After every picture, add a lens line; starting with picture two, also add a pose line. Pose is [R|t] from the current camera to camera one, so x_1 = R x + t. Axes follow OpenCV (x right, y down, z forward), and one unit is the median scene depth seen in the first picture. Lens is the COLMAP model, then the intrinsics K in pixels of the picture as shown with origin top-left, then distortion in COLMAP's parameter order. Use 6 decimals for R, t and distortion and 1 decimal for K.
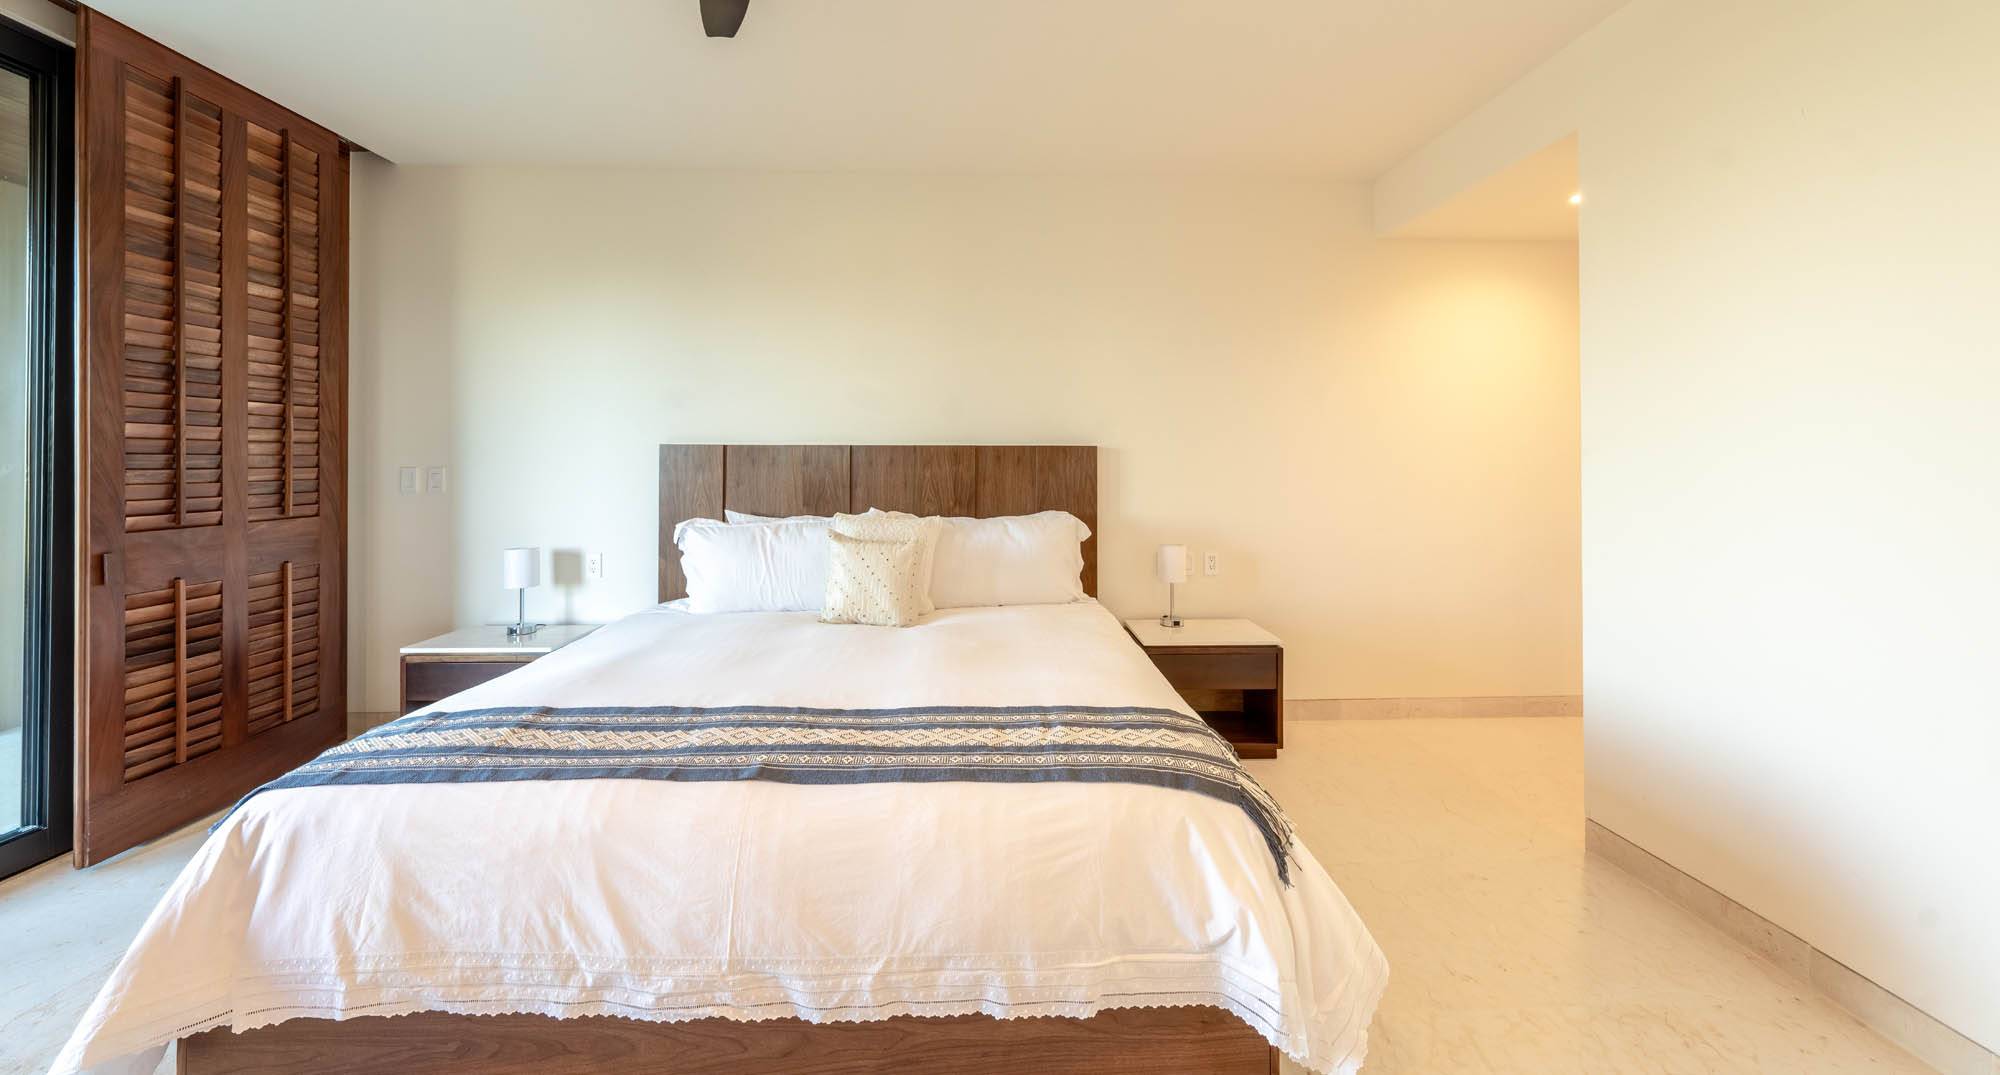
lens RADIAL K [[719.8, 0, 1003.1], [0, 719.8, 472.0], [0, 0, 1]] dist [0.000811, 0.000059]
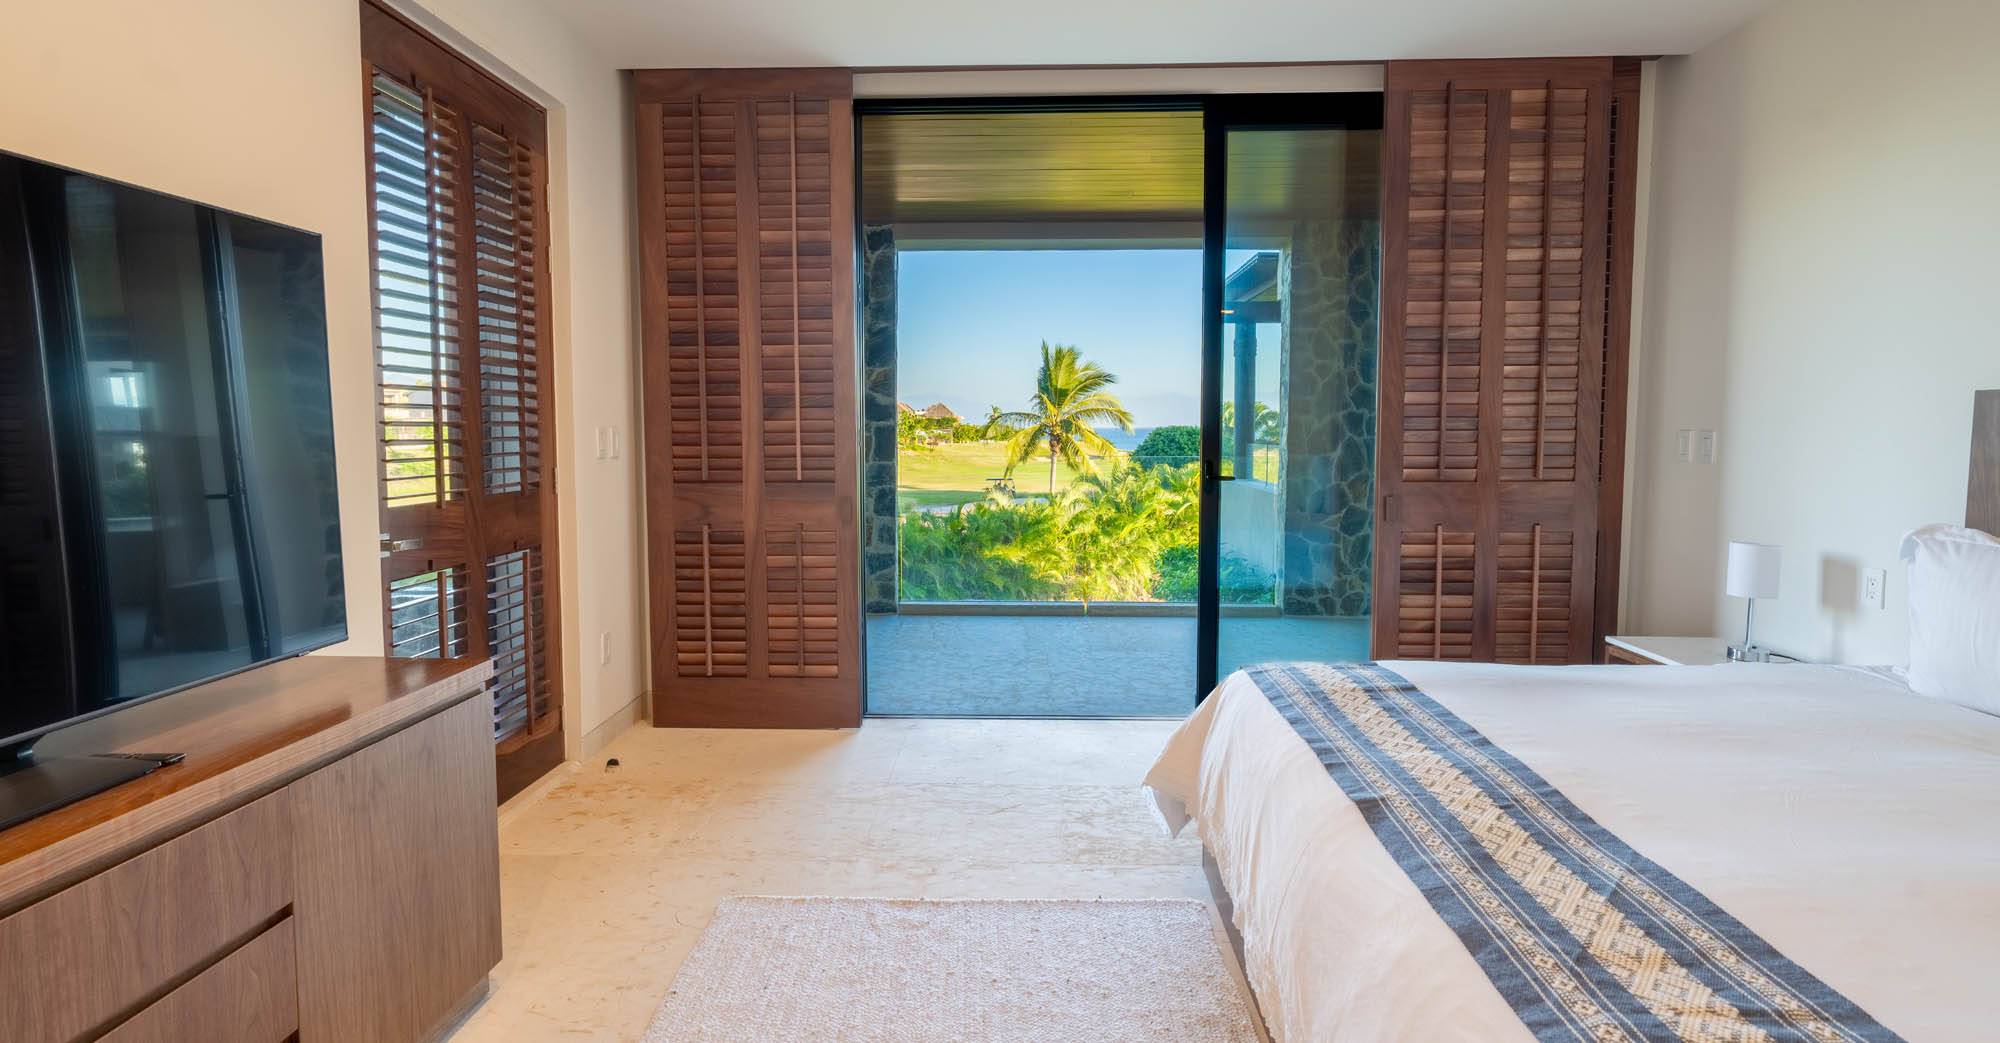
lens RADIAL K [[982.9, 0, 1000.0], [0, 982.9, 521.5], [0, 0, 1]] dist [0.001536, 0.000031]
pose [[-0.091824, 0.092493, -0.991470, 0.453472], [-0.014597, 0.995445, 0.094216, 0.003068], [0.995668, 0.023124, -0.090055, 0.403100]]
